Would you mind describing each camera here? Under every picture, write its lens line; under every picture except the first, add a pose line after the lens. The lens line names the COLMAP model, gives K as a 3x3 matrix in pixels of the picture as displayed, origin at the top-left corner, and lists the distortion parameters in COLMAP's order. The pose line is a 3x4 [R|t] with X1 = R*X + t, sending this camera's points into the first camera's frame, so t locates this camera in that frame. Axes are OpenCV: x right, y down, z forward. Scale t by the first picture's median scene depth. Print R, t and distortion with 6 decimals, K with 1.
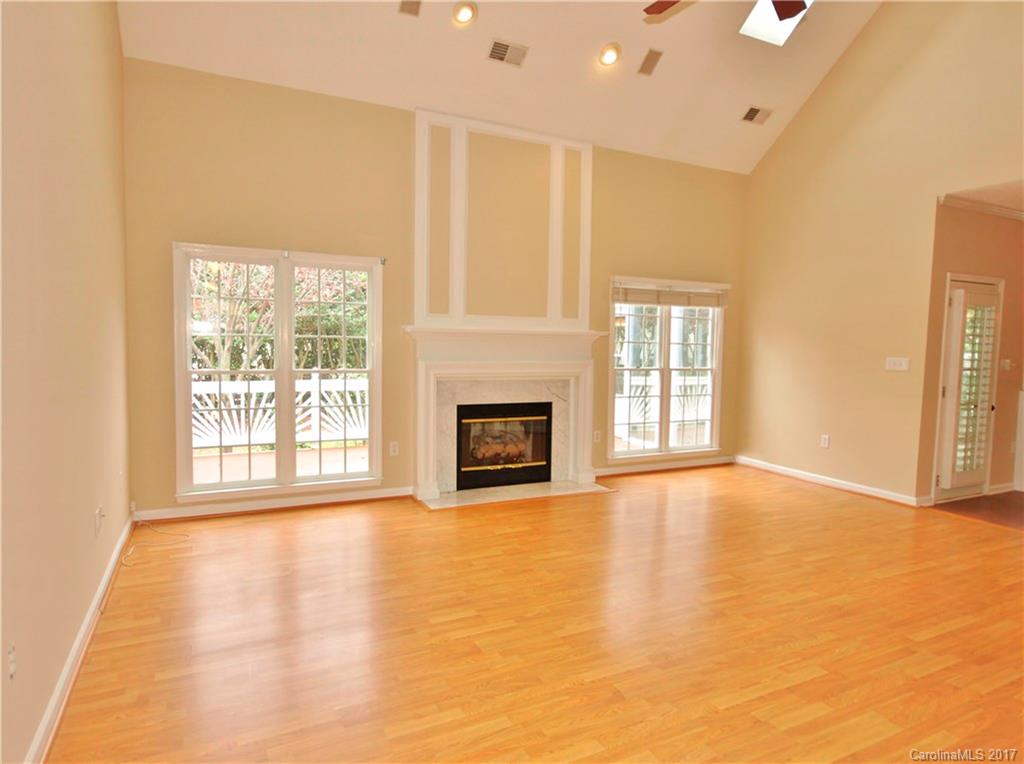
lens RADIAL K [[607.4, 0, 517.3], [0, 607.4, 381.3], [0, 0, 1]] dist [-0.003508, 0.000274]
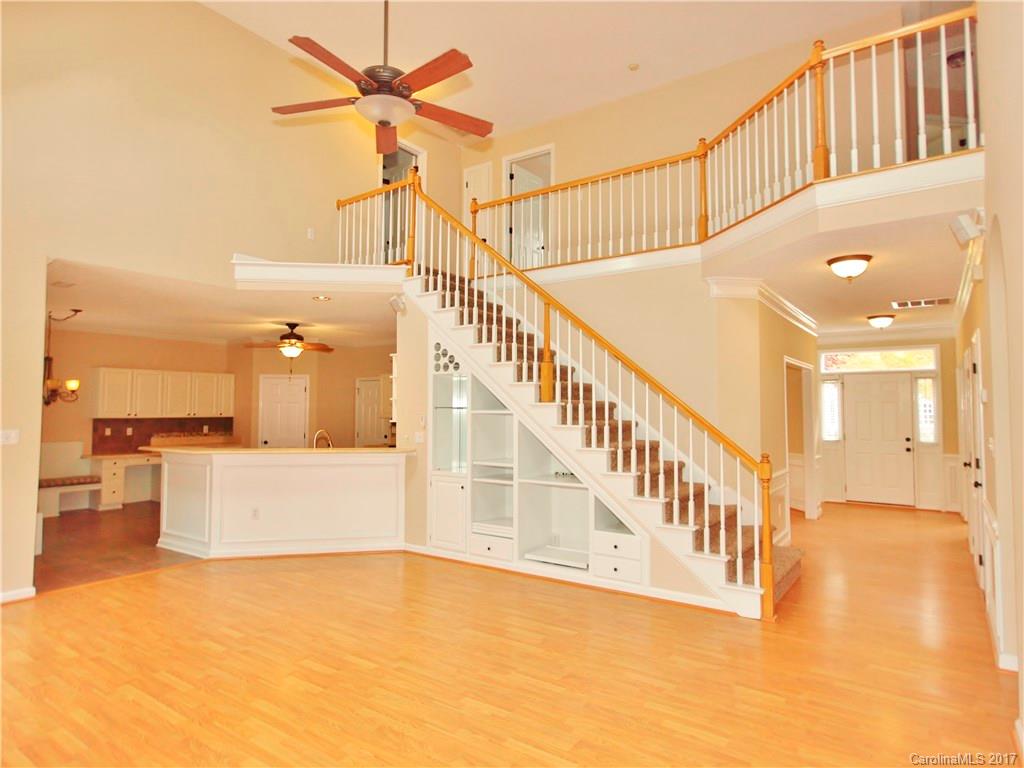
lens RADIAL K [[602.9, 0, 512.7], [0, 602.9, 382.5], [0, 0, 1]] dist [0.000680, 0.001620]
pose [[-0.472898, 0.026902, 0.880706, -0.758439], [0.051597, 0.998664, -0.002800, -0.110950], [-0.879605, 0.044118, -0.473654, 1.329266]]
